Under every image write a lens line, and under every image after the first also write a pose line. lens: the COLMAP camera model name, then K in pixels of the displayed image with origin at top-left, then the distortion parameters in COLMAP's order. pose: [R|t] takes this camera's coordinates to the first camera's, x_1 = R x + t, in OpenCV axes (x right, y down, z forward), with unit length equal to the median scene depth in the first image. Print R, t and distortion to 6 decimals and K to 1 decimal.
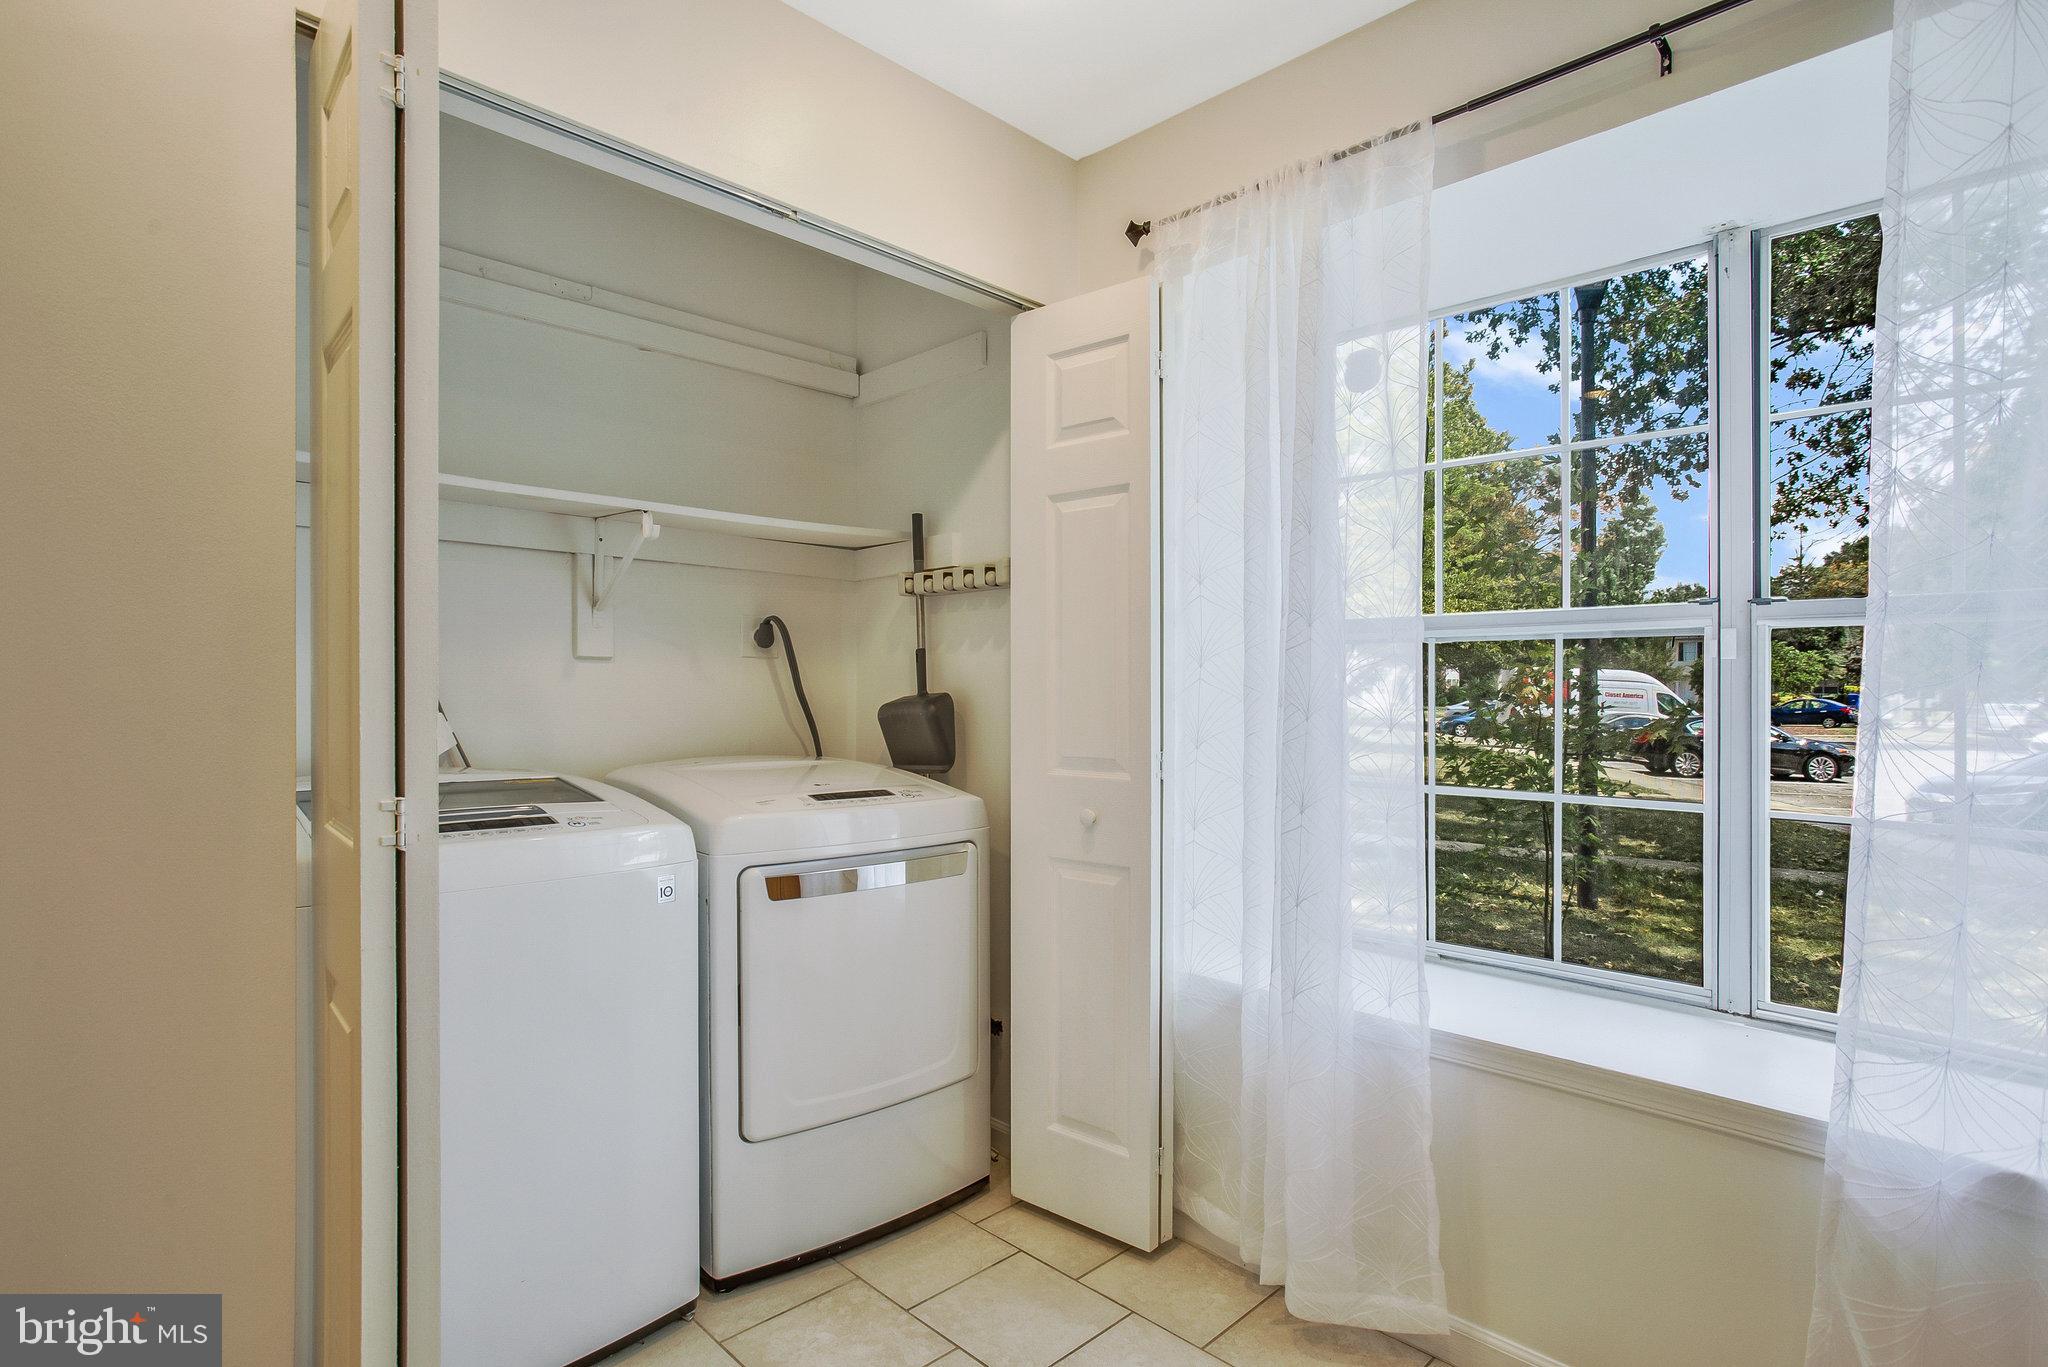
lens RADIAL K [[1039.9, 0, 1024.0], [0, 1039.9, 683.5], [0, 0, 1]] dist [-0.020159, -0.000216]
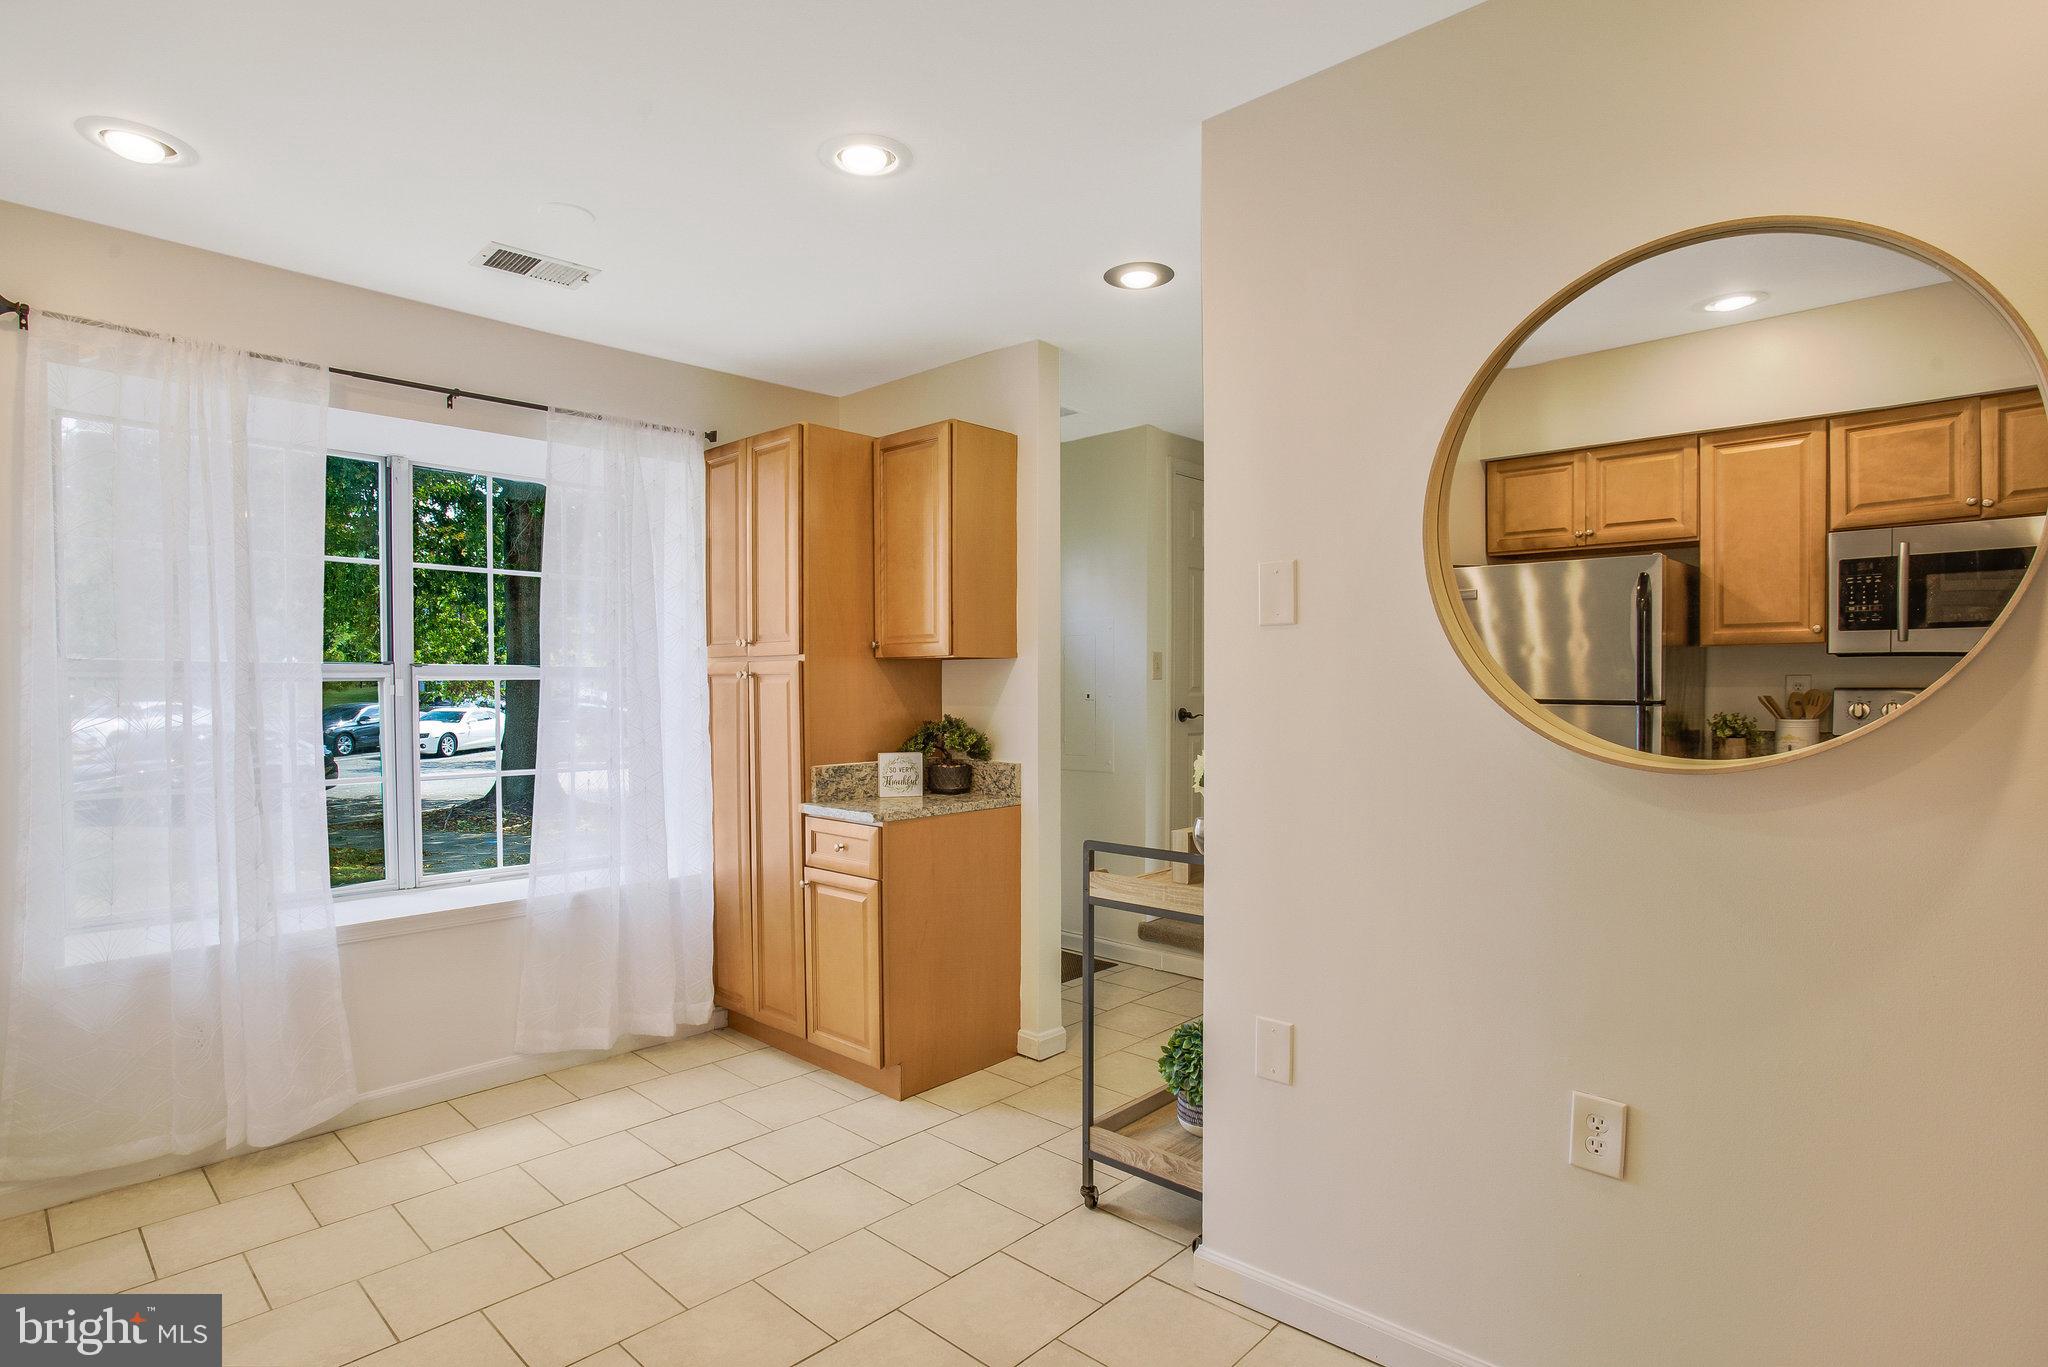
lens RADIAL K [[1025.7, 0, 1028.7], [0, 1025.7, 715.7], [0, 0, 1]] dist [-0.013747, 0.000097]
pose [[-0.034040, -0.026738, 0.999063, -1.175109], [-0.000561, 0.999642, 0.026735, -0.039763], [-0.999420, 0.000349, -0.034043, -0.045671]]
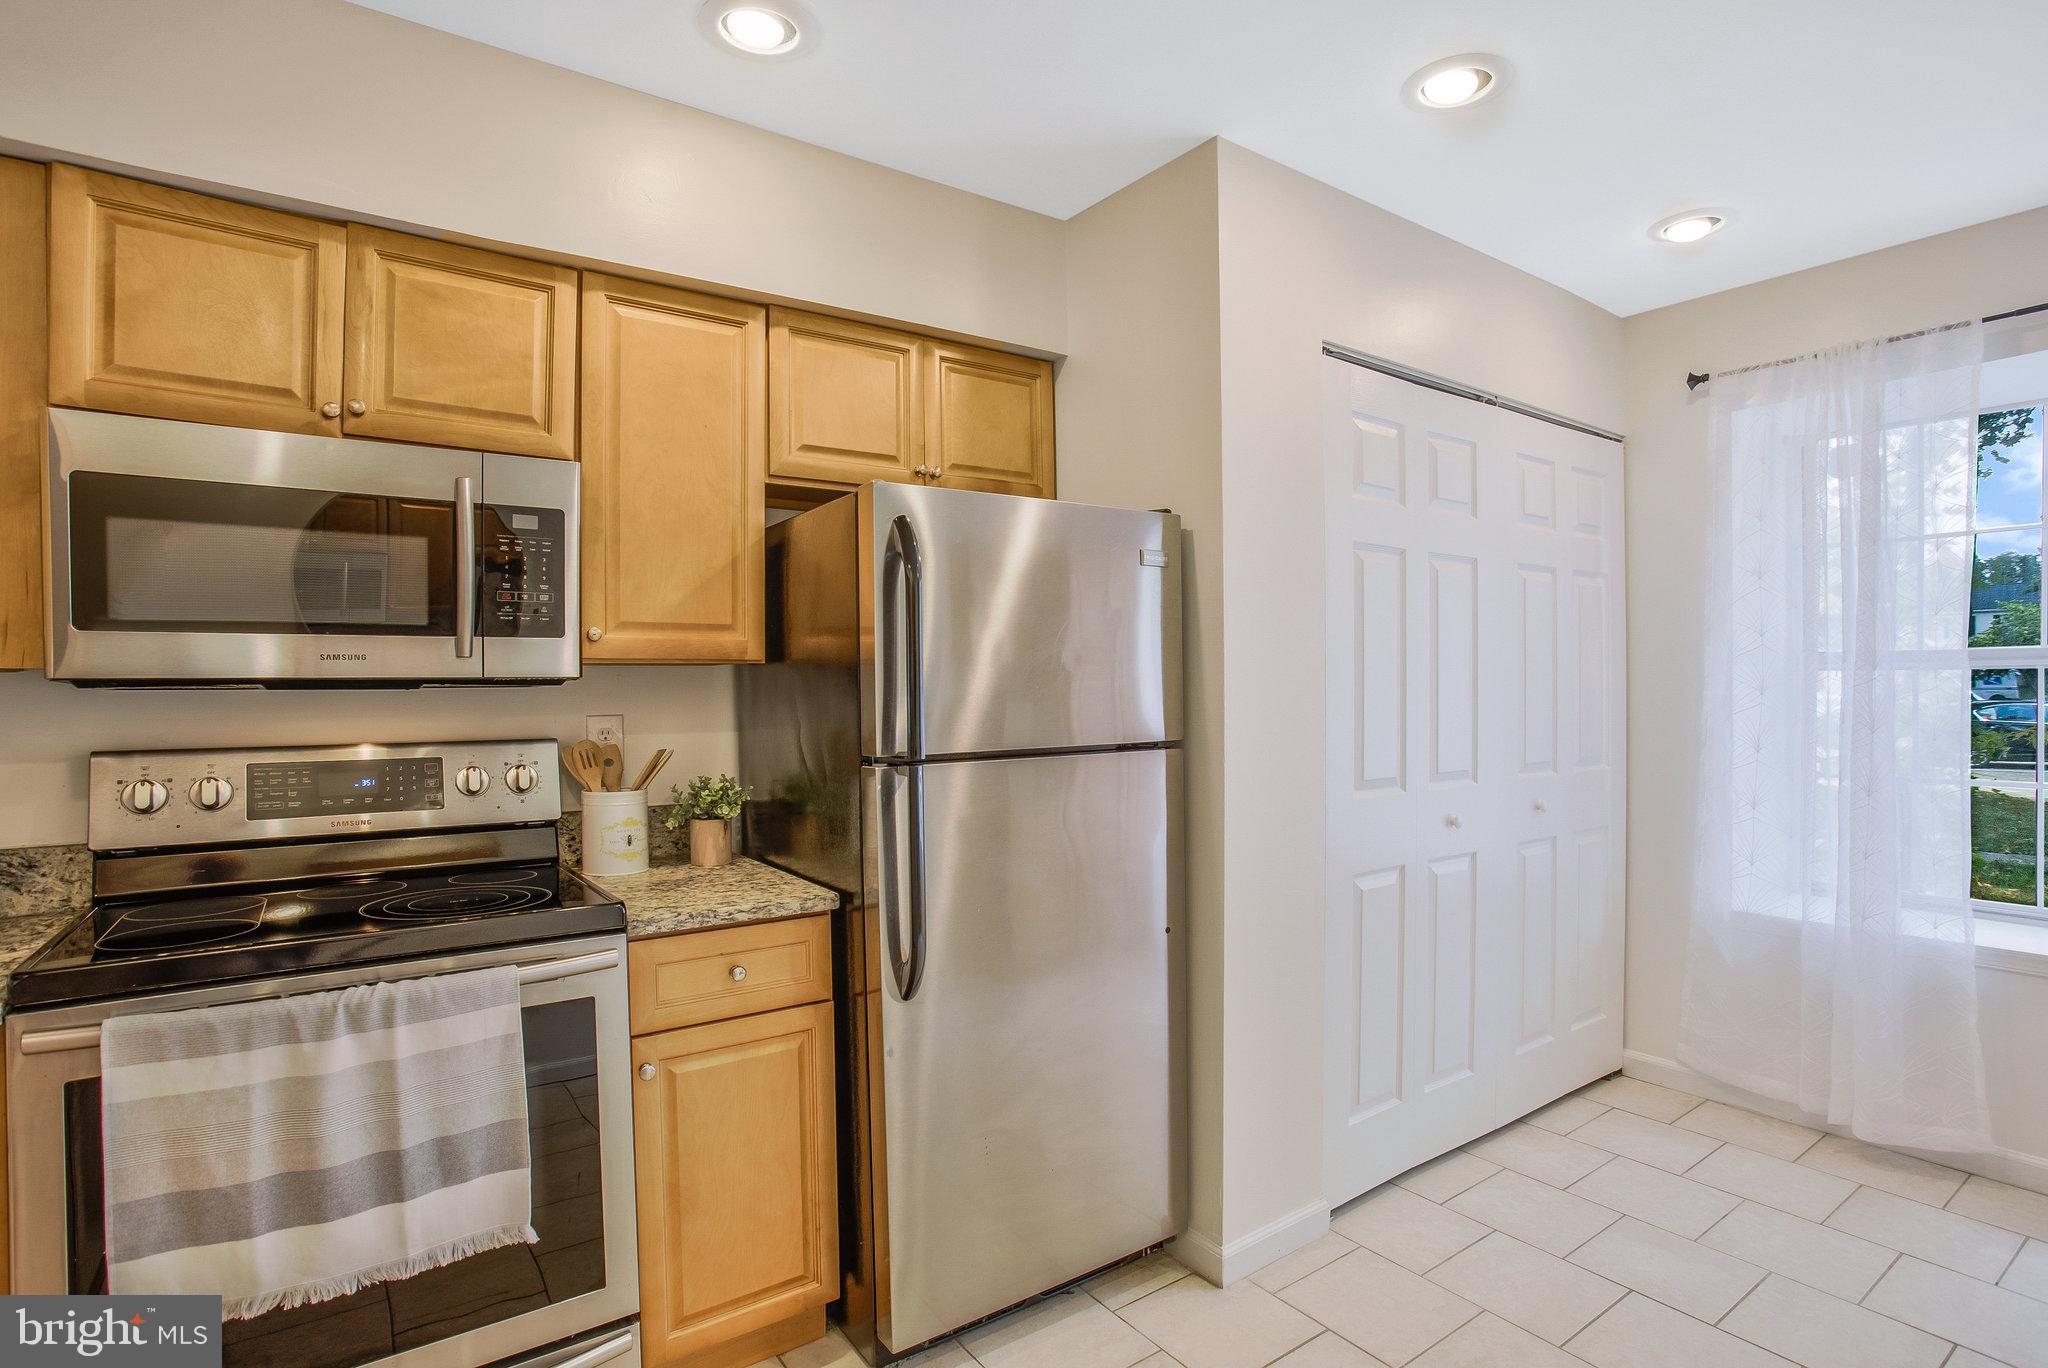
lens RADIAL K [[1021.8, 0, 1003.7], [0, 1021.8, 684.3], [0, 0, 1]] dist [-0.018905, 0.000628]
pose [[0.981913, -0.004319, -0.189281, -0.644634], [0.005958, 0.999950, 0.008091, -0.049348], [0.189237, -0.009073, 0.981890, -0.608187]]
